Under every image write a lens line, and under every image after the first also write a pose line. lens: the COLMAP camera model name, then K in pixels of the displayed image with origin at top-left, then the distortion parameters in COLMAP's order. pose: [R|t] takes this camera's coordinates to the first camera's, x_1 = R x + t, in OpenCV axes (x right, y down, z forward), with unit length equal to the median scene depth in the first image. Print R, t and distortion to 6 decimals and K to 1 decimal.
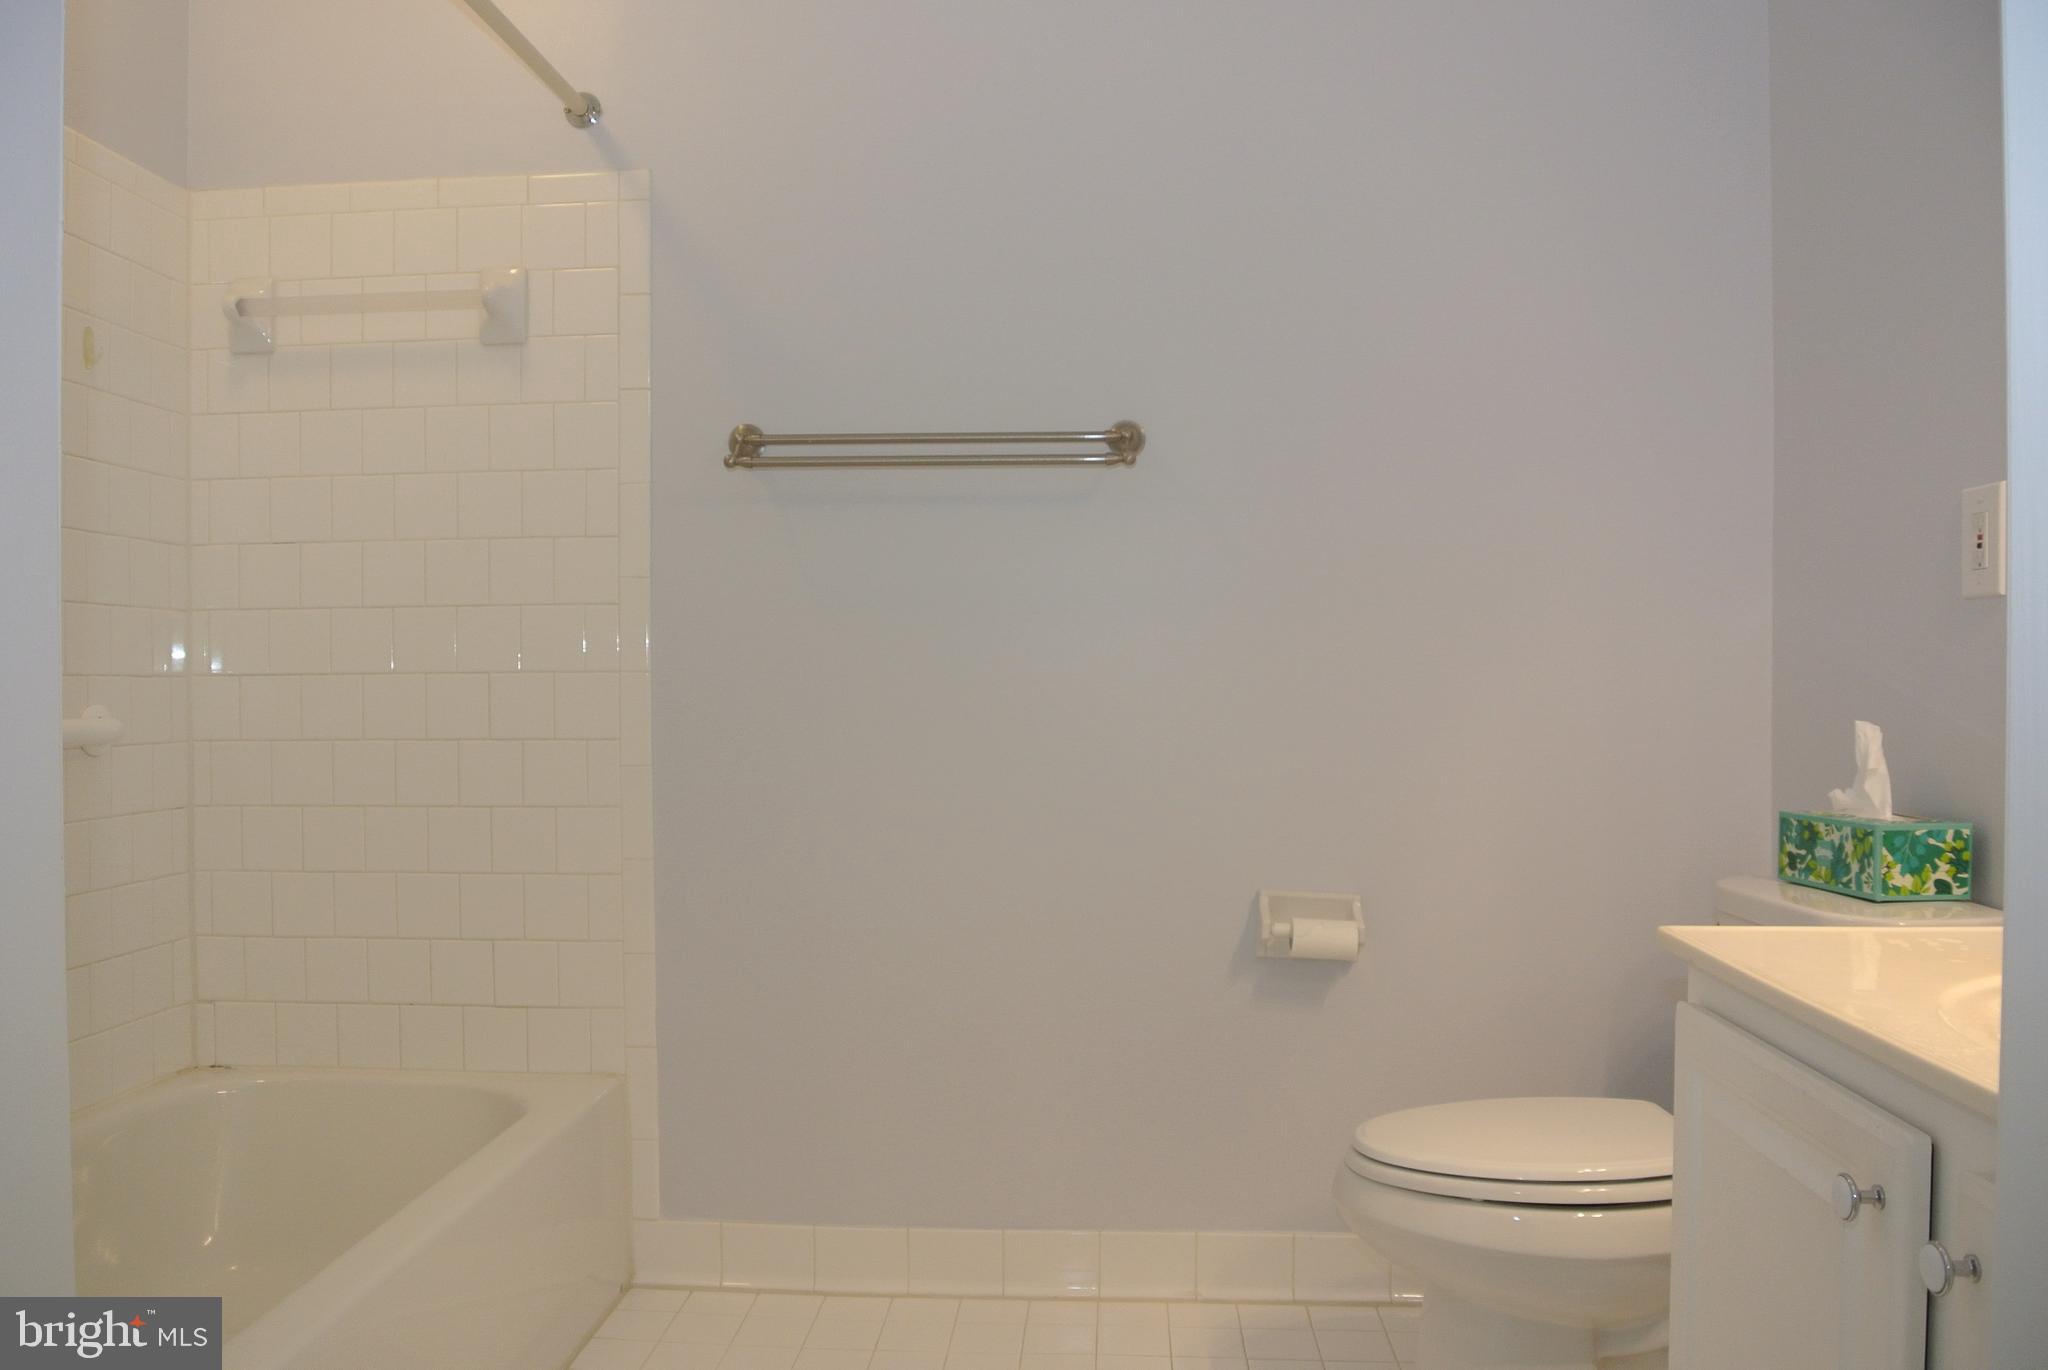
lens RADIAL K [[1596.3, 0, 1018.6], [0, 1596.3, 691.6], [0, 0, 1]] dist [-0.076518, 0.037529]
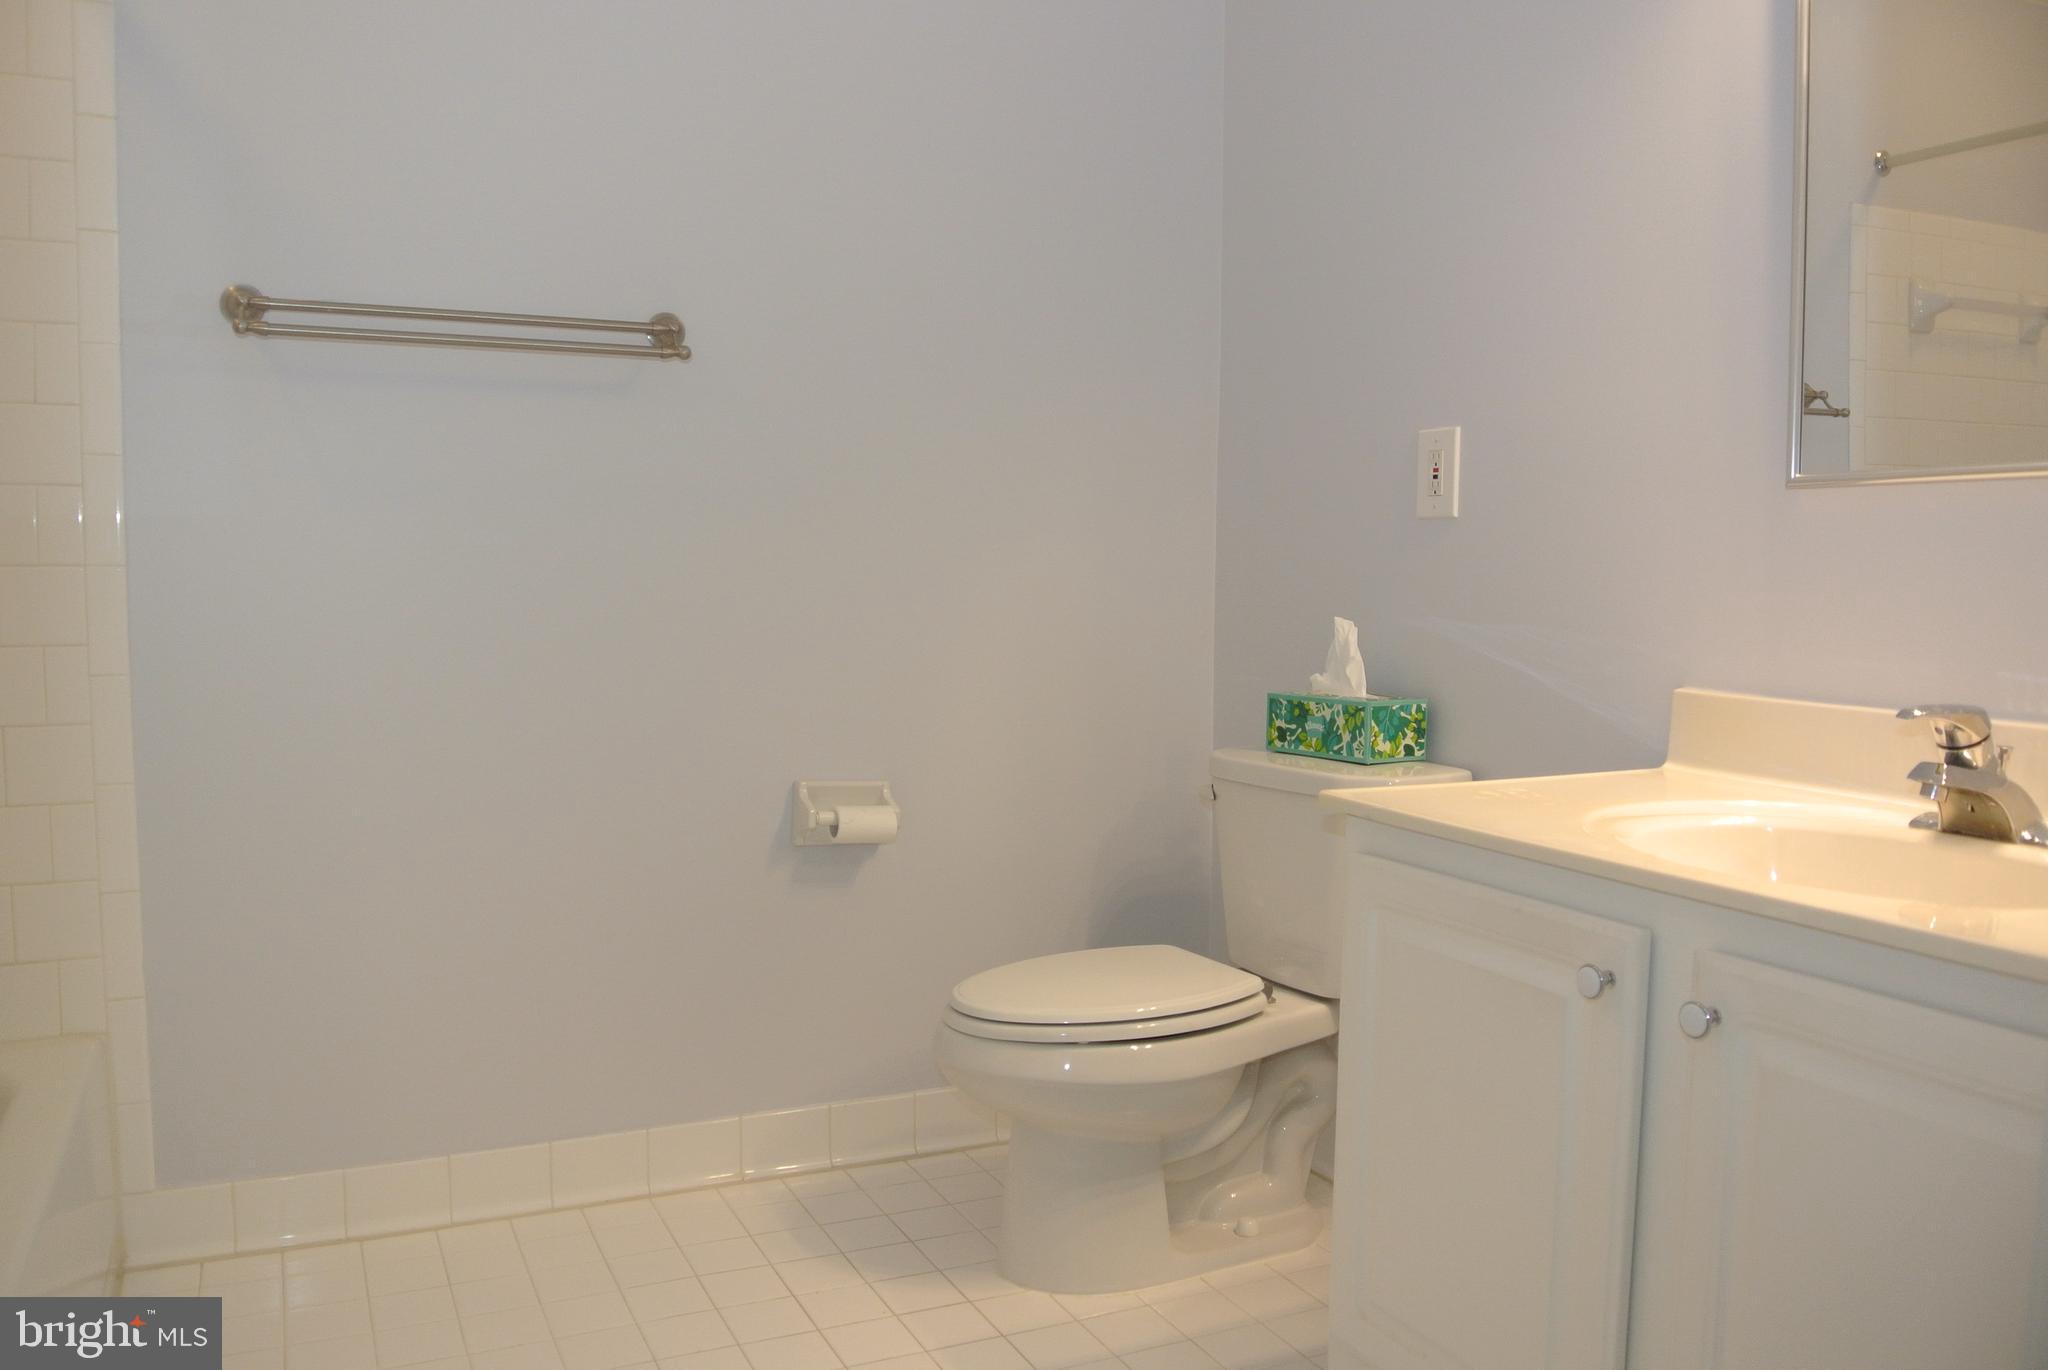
lens RADIAL K [[1596.3, 0, 1010.9], [0, 1596.3, 676.9], [0, 0, 1]] dist [-0.076518, 0.037529]
pose [[0.879866, -0.023079, 0.474662, -0.269121], [-0.005666, 0.998240, 0.059040, -0.006300], [-0.475189, -0.054637, 0.878186, 0.035074]]
